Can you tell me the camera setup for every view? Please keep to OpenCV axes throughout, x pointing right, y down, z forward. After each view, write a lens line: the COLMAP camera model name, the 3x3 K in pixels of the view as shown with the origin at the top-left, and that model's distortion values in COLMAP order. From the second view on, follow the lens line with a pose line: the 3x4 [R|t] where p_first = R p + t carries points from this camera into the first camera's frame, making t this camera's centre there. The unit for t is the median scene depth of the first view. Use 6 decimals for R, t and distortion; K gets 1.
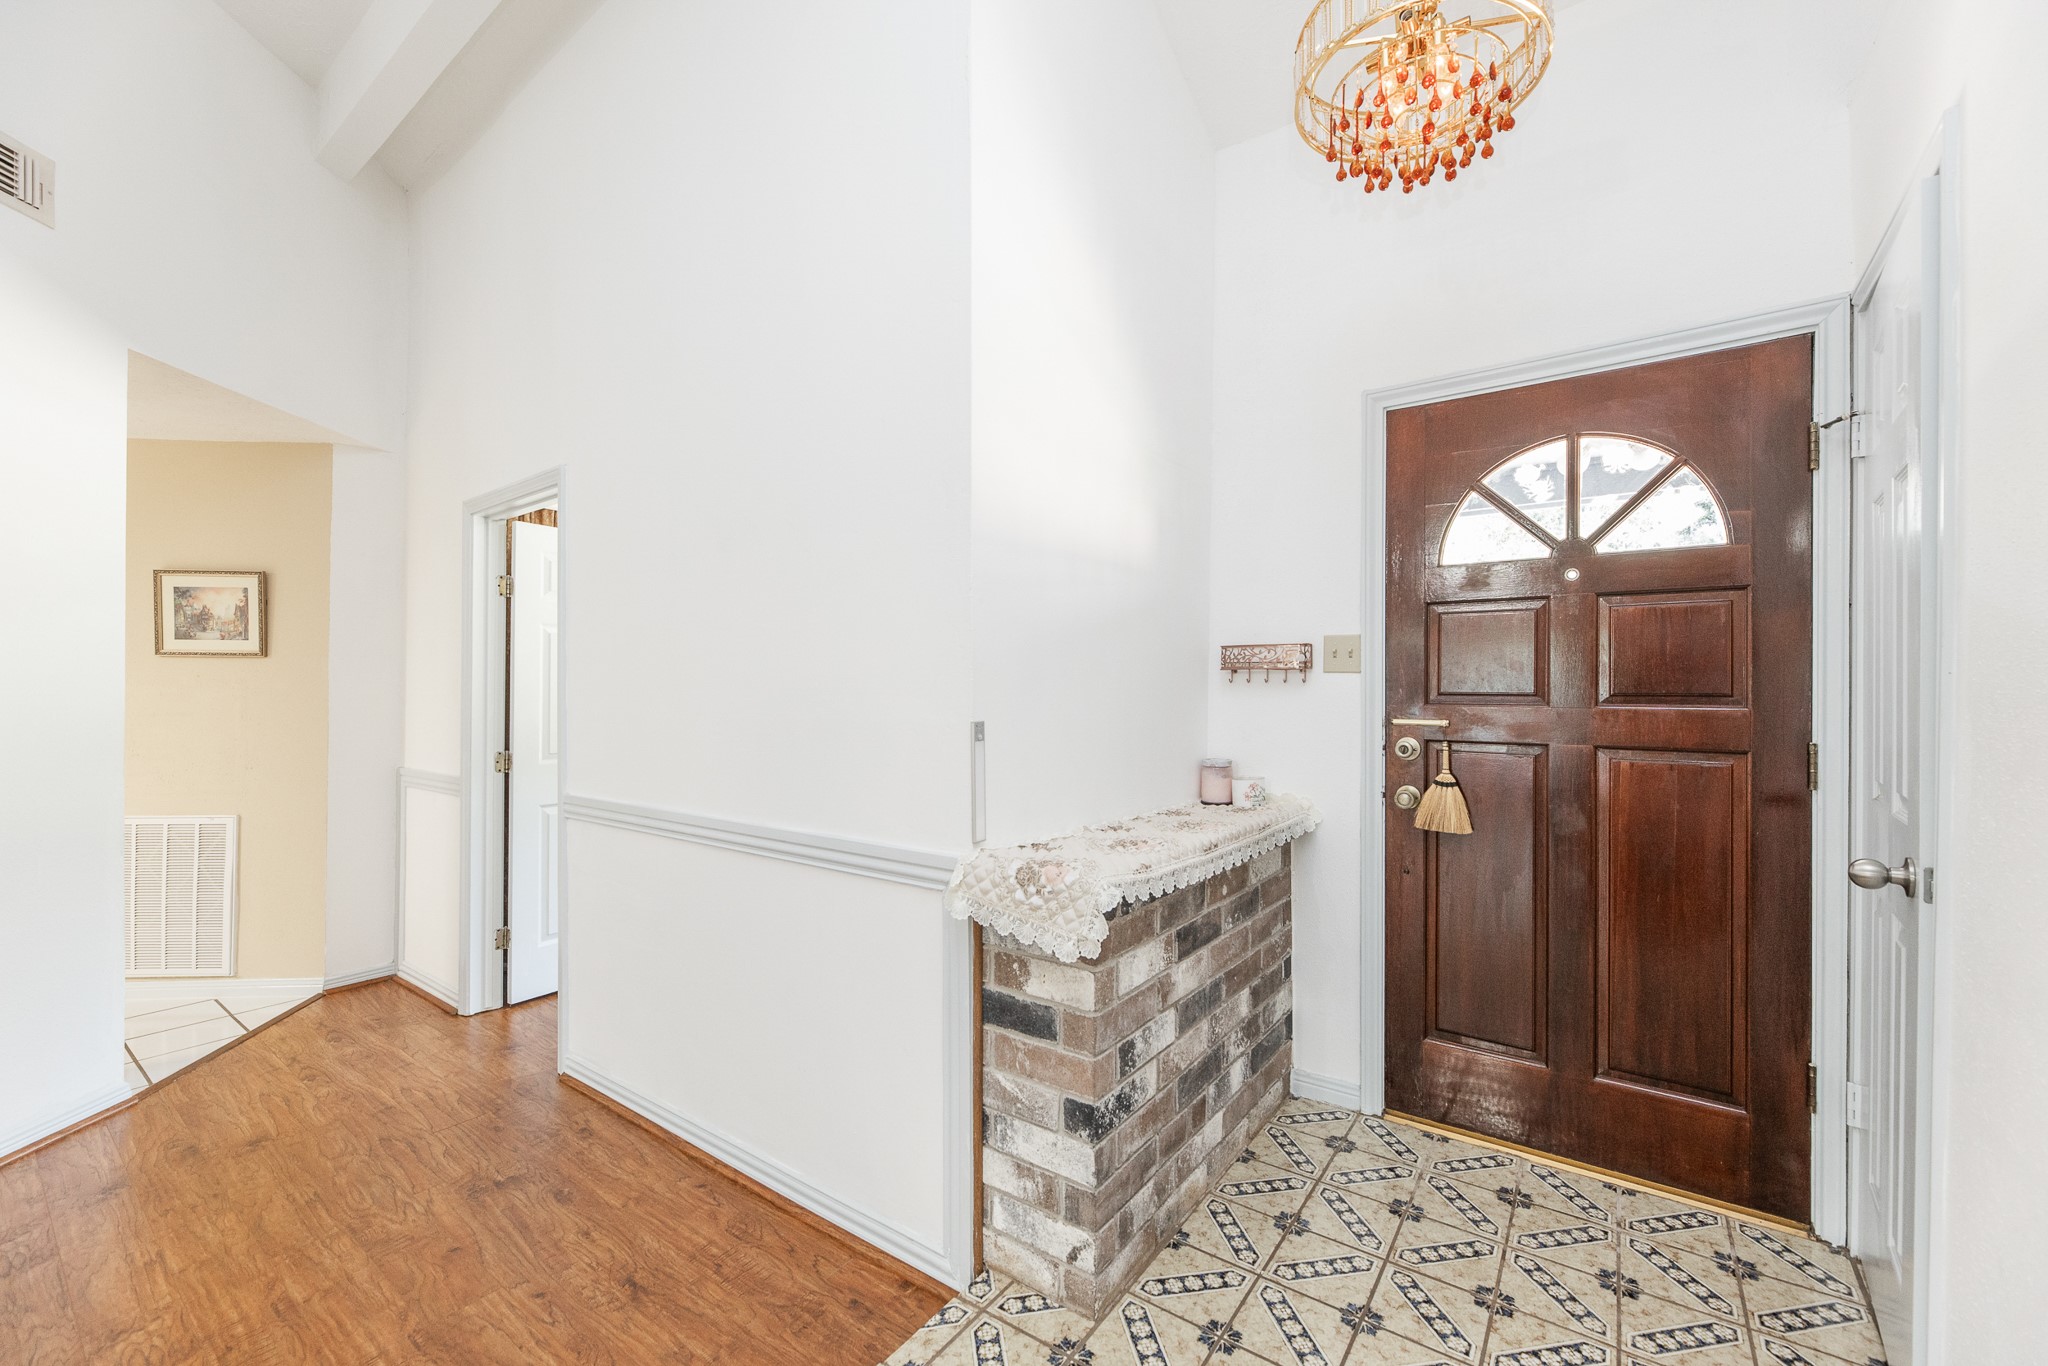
lens RADIAL K [[821.5, 0, 1033.7], [0, 821.5, 685.9], [0, 0, 1]] dist [-0.002102, -0.000755]
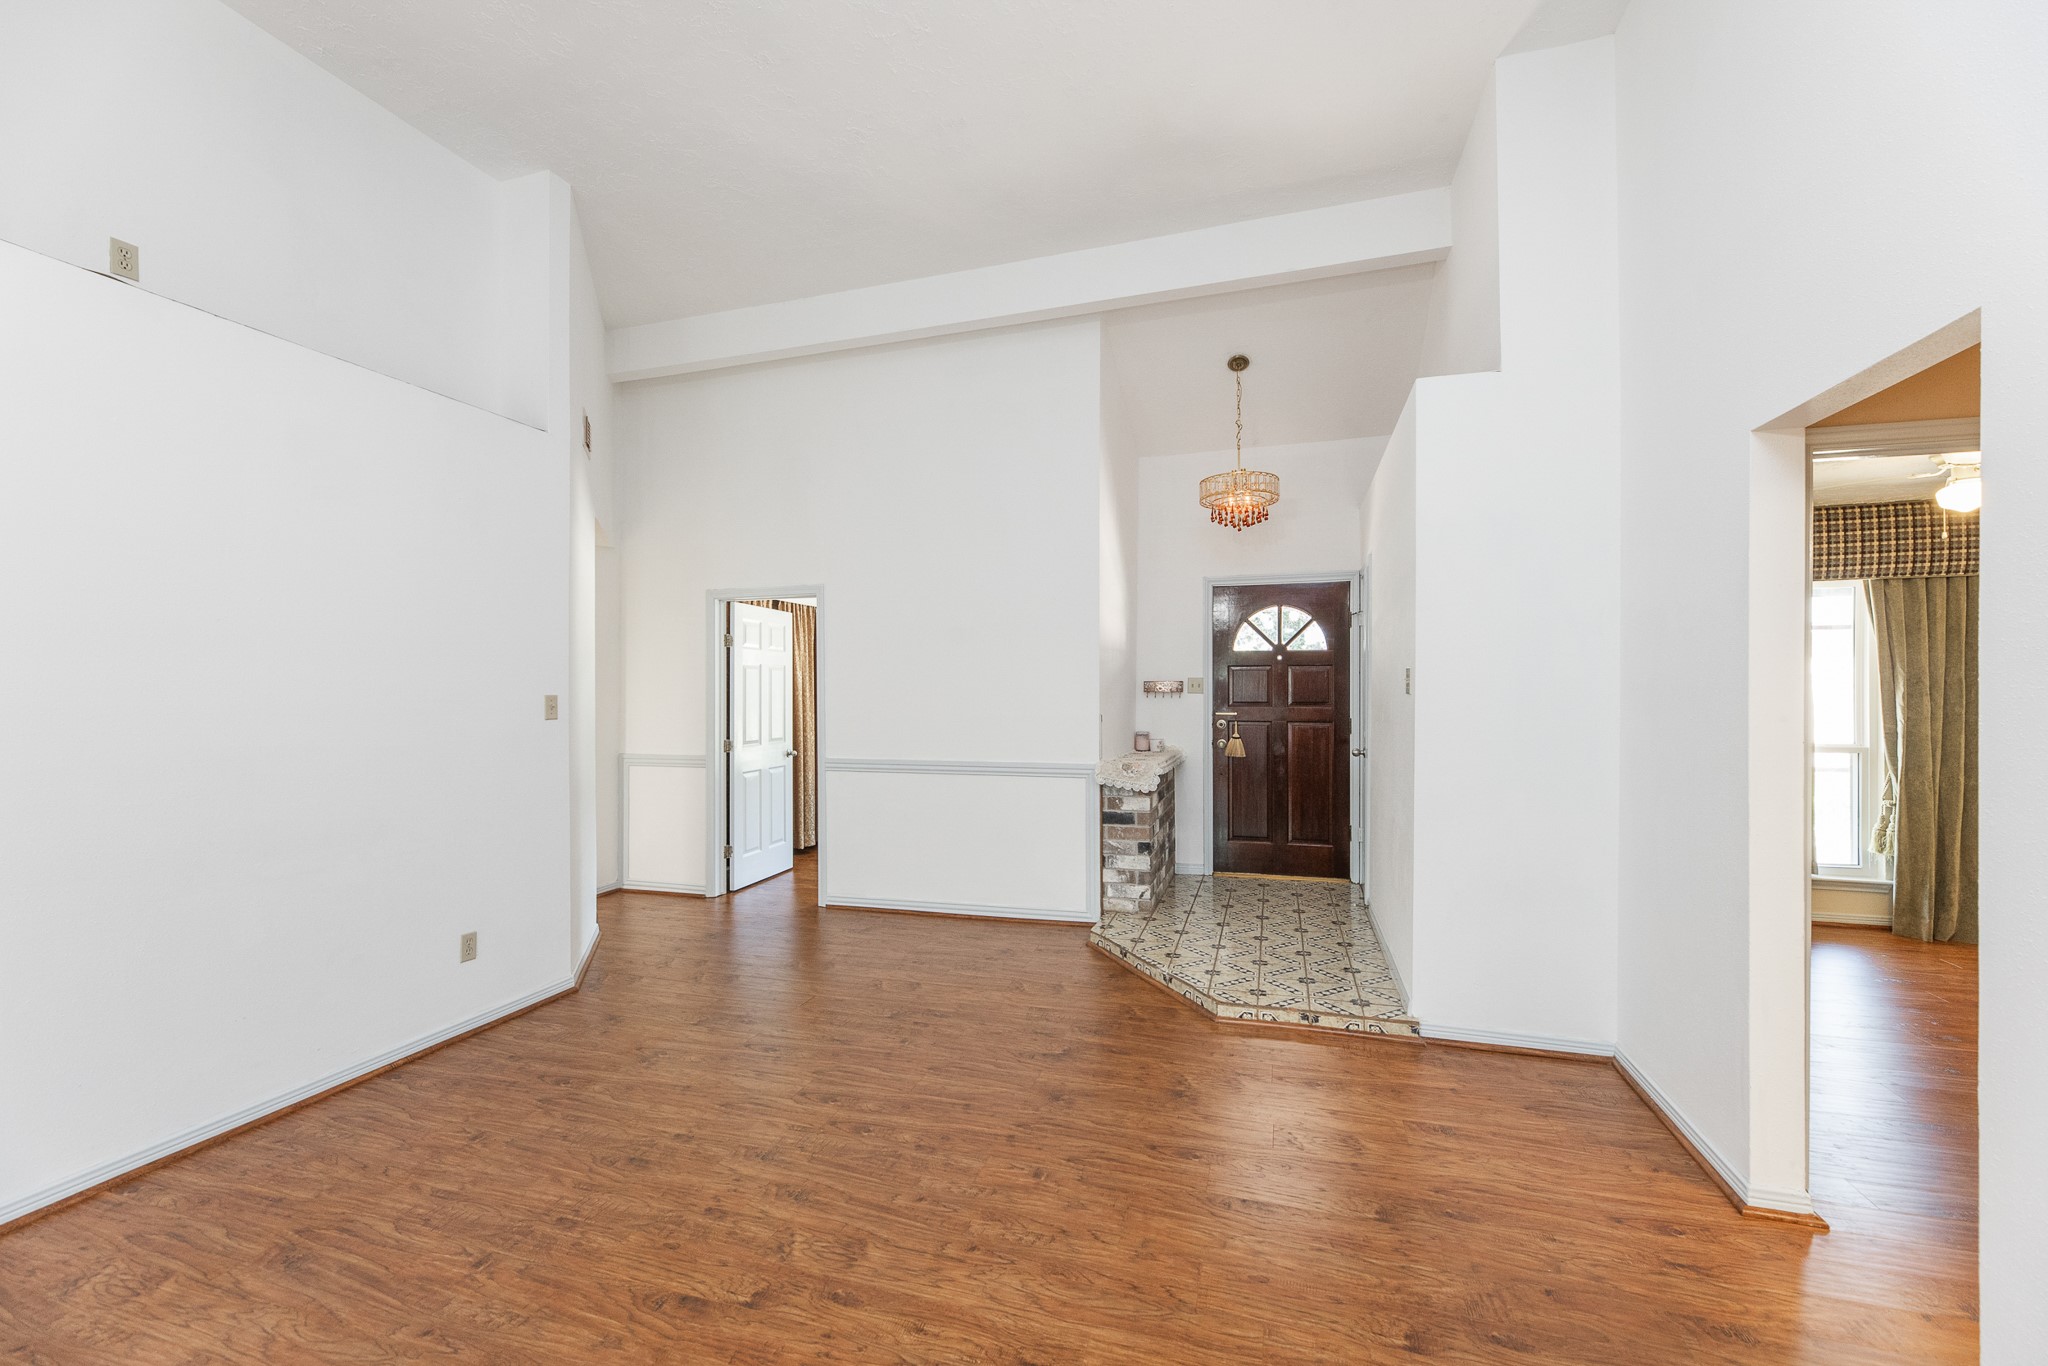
lens RADIAL K [[821.5, 0, 1033.7], [0, 821.5, 685.9], [0, 0, 1]] dist [-0.002102, -0.000755]
pose [[0.944479, -0.002566, 0.328563, -1.055375], [0.002806, 0.999996, -0.000254, -0.047435], [-0.328561, 0.001162, 0.944482, -1.362471]]
